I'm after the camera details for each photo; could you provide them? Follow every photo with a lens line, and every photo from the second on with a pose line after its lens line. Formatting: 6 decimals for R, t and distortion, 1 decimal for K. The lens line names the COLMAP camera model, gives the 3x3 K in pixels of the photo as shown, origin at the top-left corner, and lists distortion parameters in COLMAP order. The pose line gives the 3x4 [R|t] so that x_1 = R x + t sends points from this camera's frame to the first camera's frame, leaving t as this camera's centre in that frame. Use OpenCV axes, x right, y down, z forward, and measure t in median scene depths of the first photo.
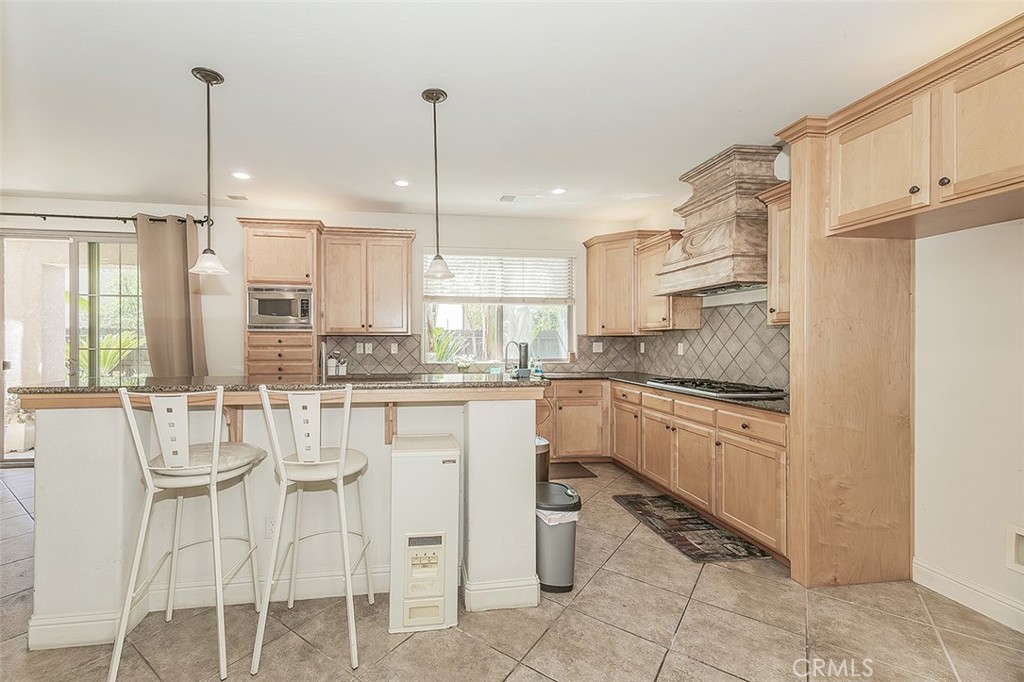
lens RADIAL K [[434.5, 0, 468.9], [0, 434.5, 336.6], [0, 0, 1]] dist [-0.000109, -0.000286]
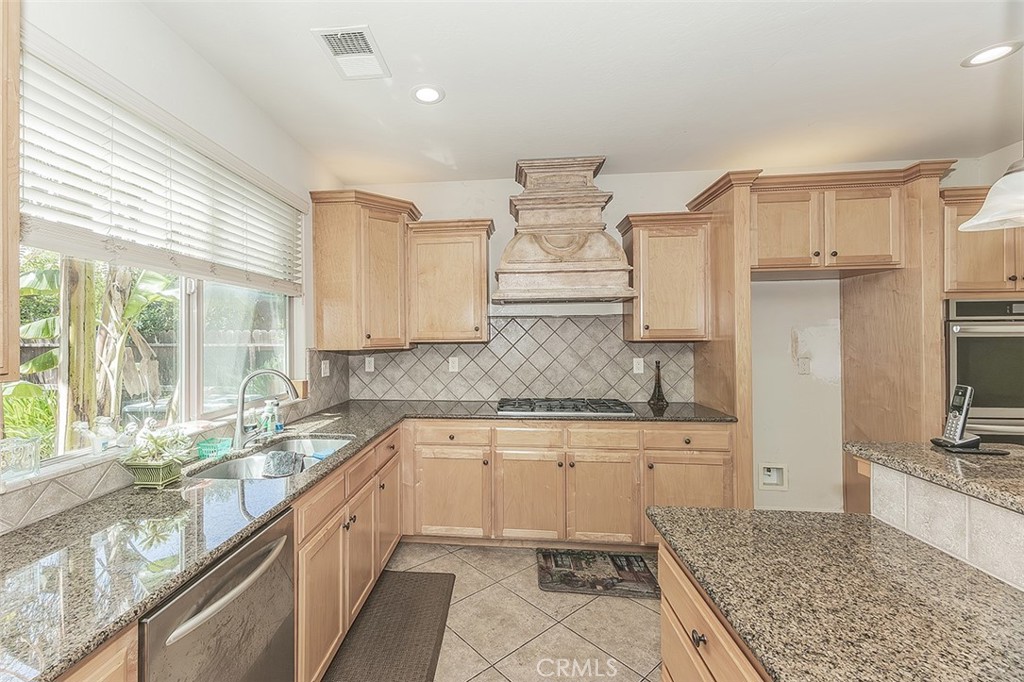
lens RADIAL K [[429.3, 0, 466.2], [0, 429.3, 335.0], [0, 0, 1]] dist [-0.002309, -0.000124]
pose [[0.242764, 0.003561, 0.970079, -0.300336], [-0.000260, 0.999993, -0.003606, -0.025618], [-0.970085, 0.000624, 0.242763, 0.804818]]
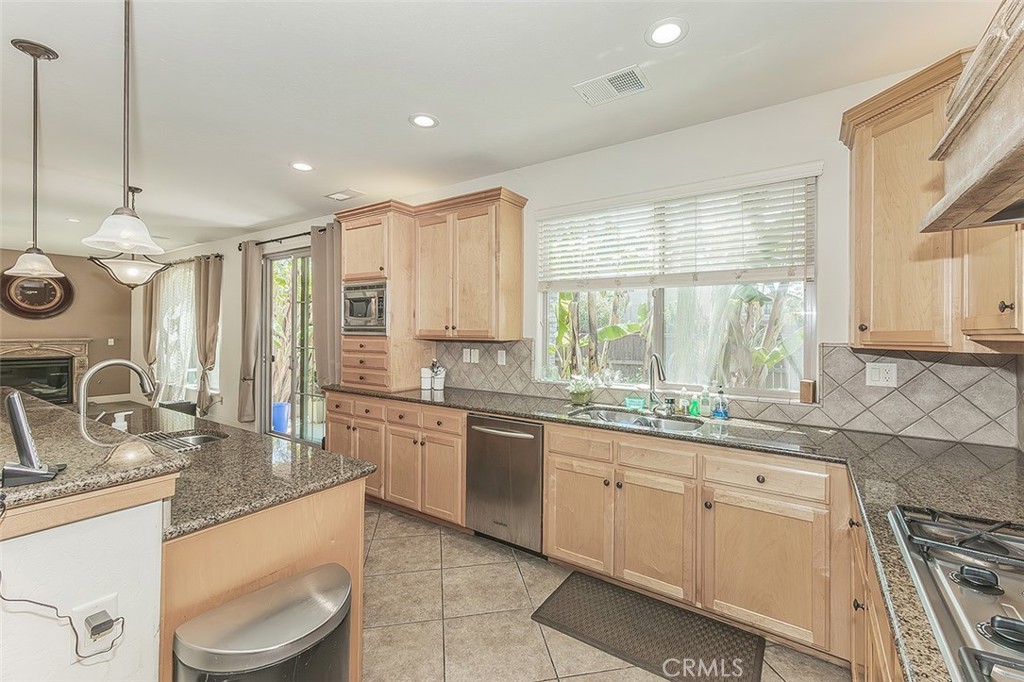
lens RADIAL K [[434.5, 0, 512.7], [0, 434.5, 341.7], [0, 0, 1]] dist [-0.000109, -0.000286]
pose [[0.743605, 0.018589, -0.668360, 0.382280], [-0.001977, 0.999670, 0.025604, -0.021566], [0.668616, -0.017718, 0.743397, 0.549662]]
